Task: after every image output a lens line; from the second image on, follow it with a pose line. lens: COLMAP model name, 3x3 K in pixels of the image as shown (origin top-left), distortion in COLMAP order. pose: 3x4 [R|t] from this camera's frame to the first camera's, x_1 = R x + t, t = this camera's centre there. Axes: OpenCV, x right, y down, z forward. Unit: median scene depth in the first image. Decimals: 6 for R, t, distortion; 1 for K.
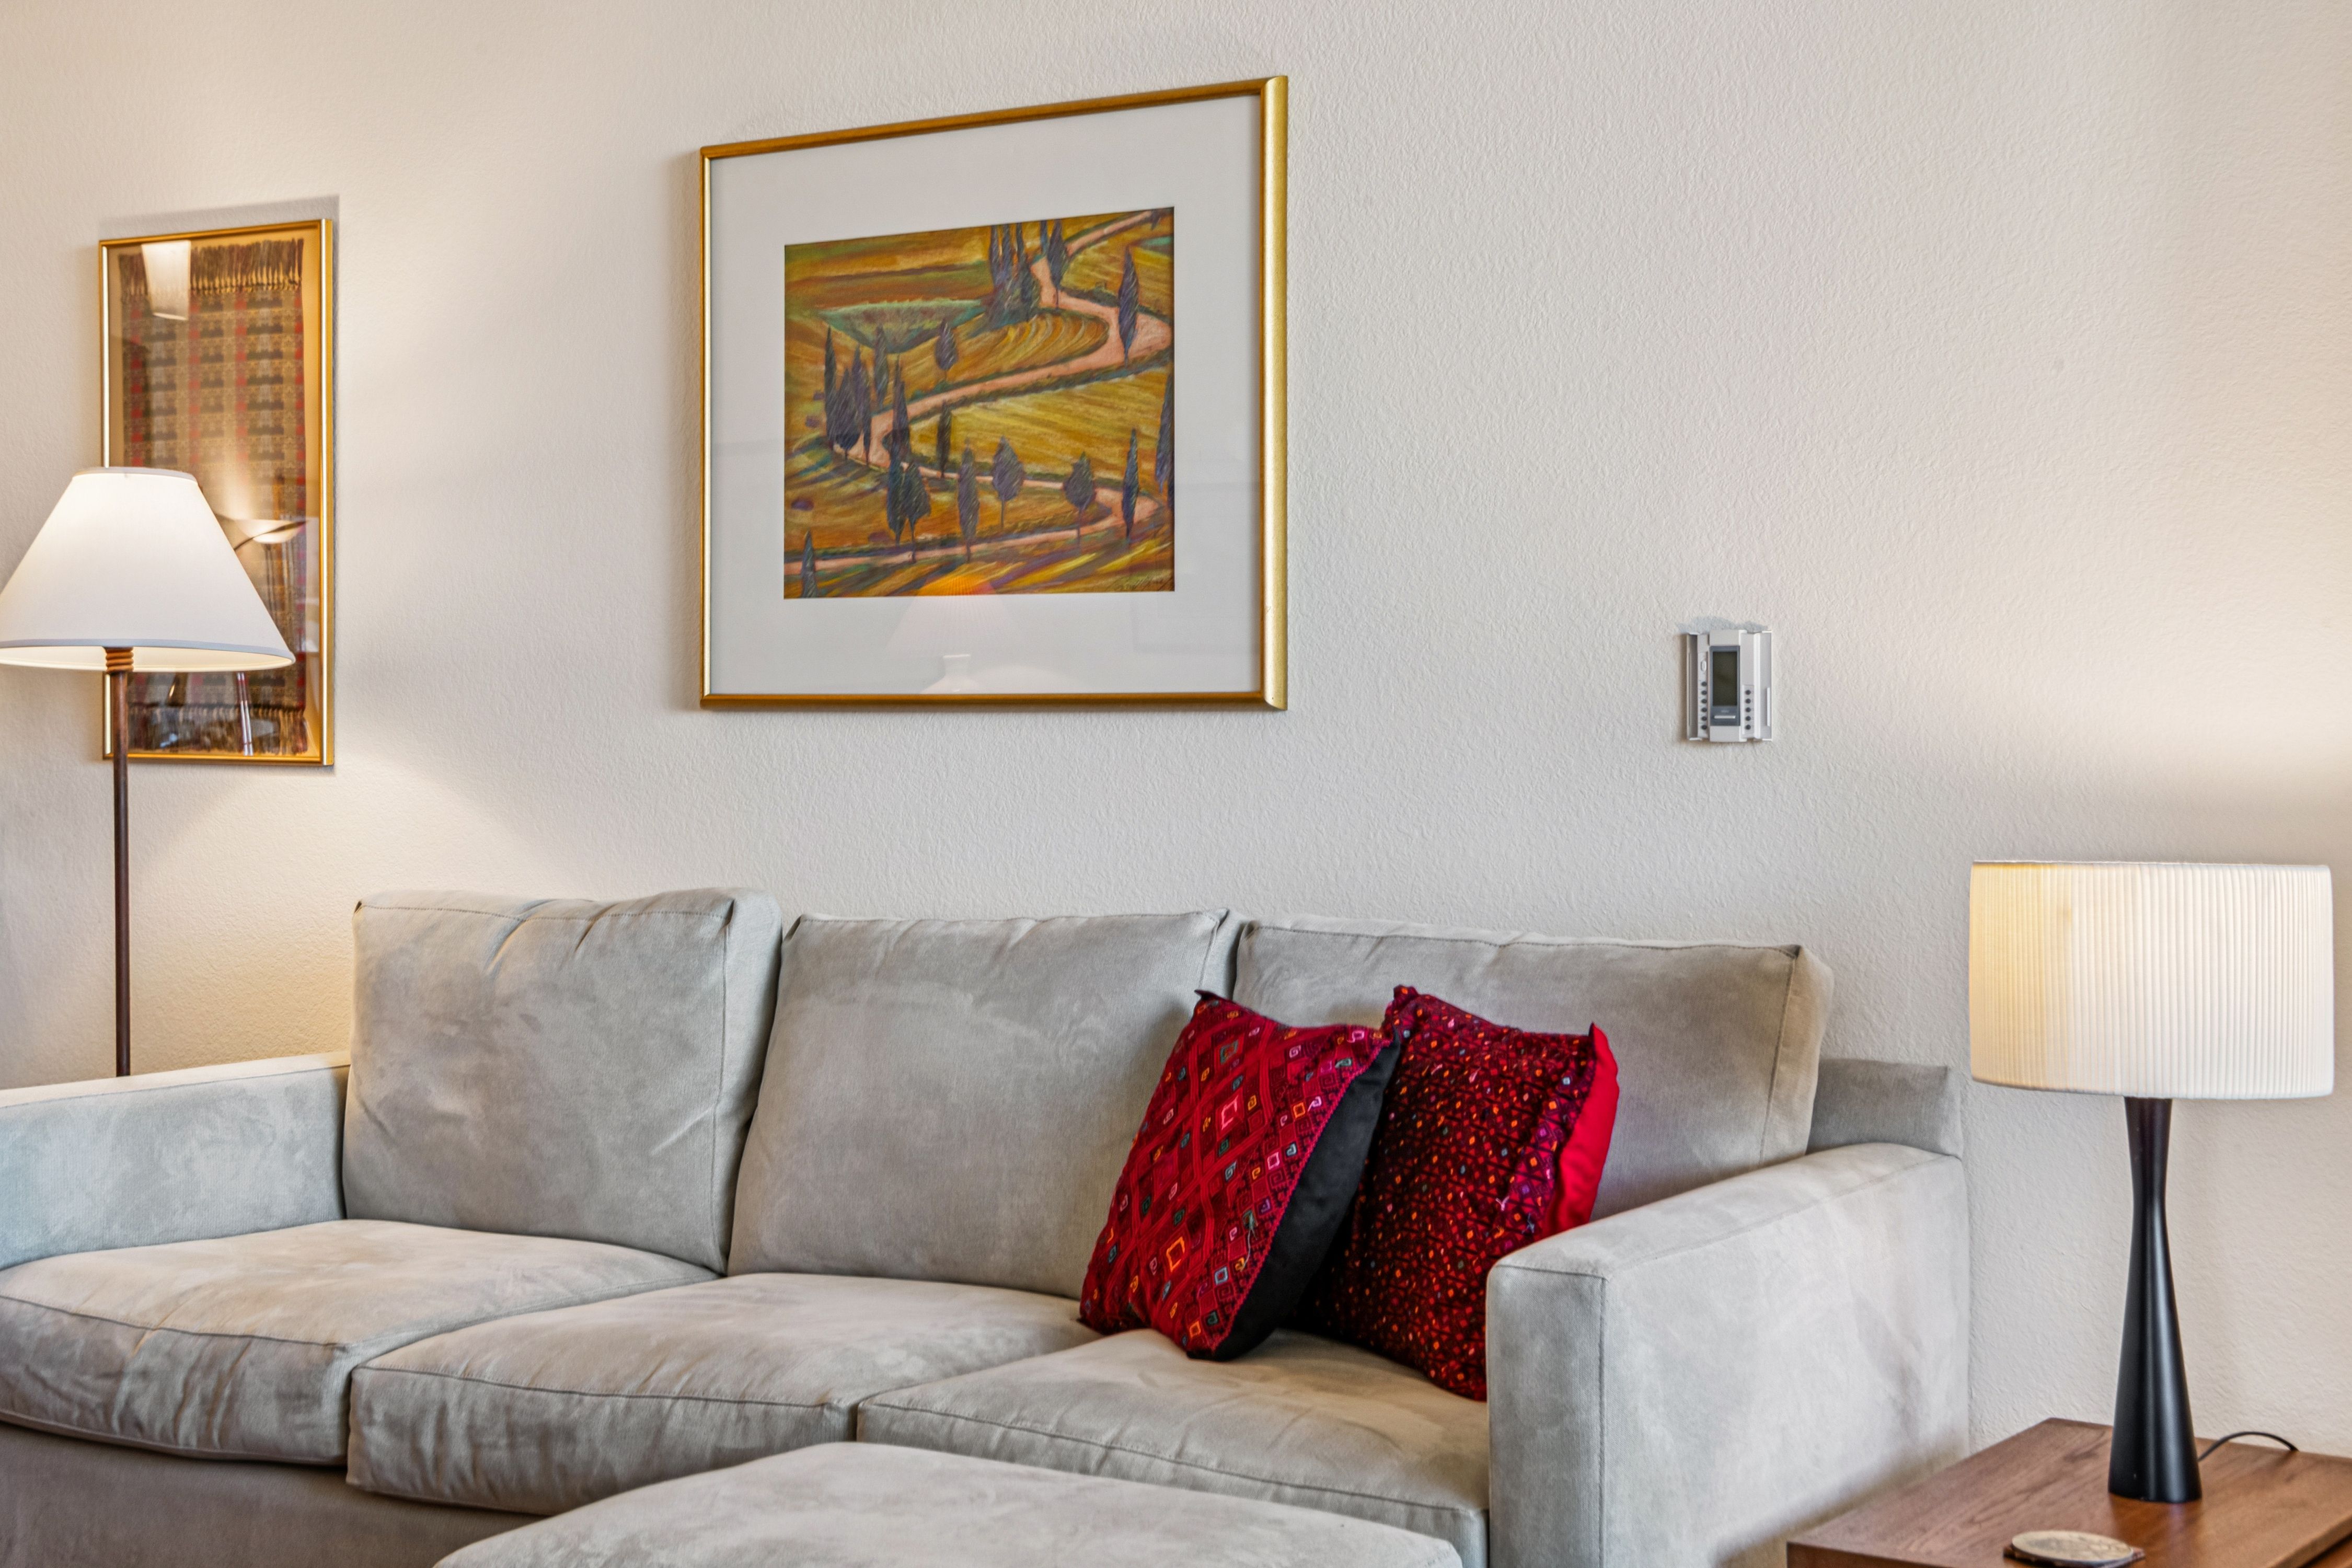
lens RADIAL K [[3269.8, 0, 1173.9], [0, 3269.8, 780.1], [0, 0, 1]] dist [0.075375, 0.000000]
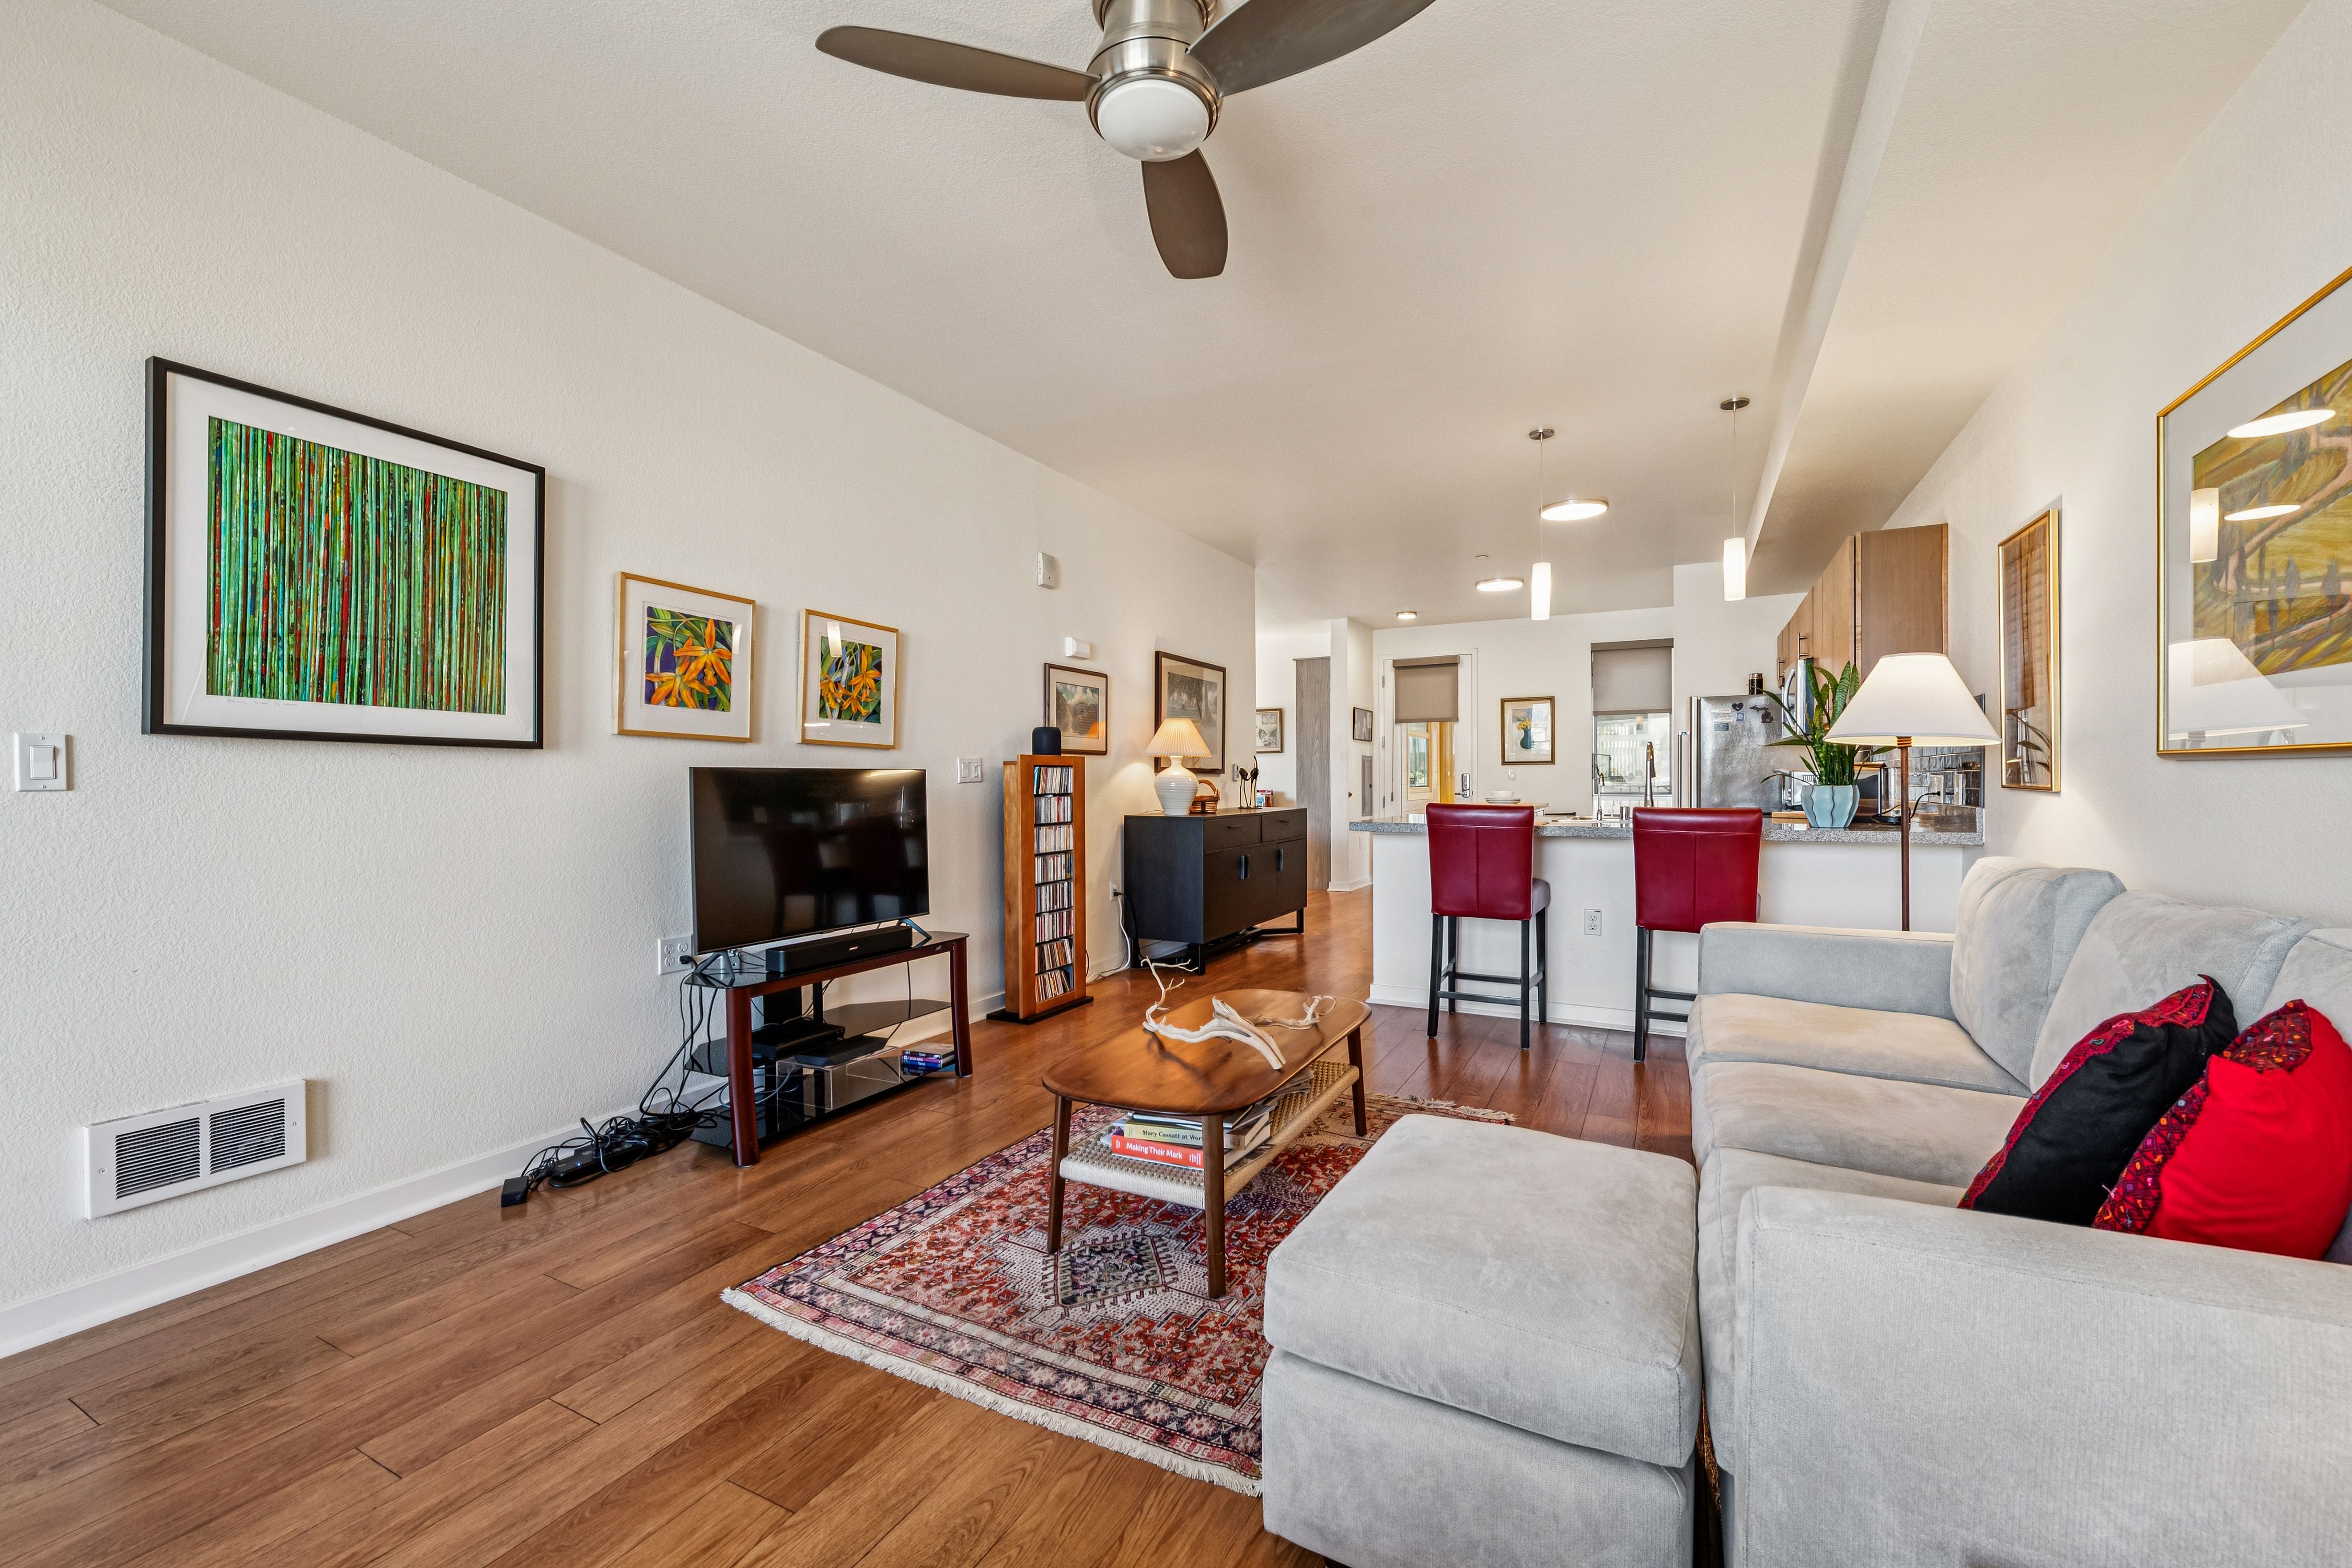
lens RADIAL K [[967.8, 0, 1171.3], [0, 967.8, 785.6], [0, 0, 1]] dist [0.002394, 0.000201]
pose [[0.088806, 0.014831, -0.995939, 0.363584], [-0.023302, 0.999646, 0.012809, -0.004694], [0.995776, 0.022070, 0.089120, 0.596519]]
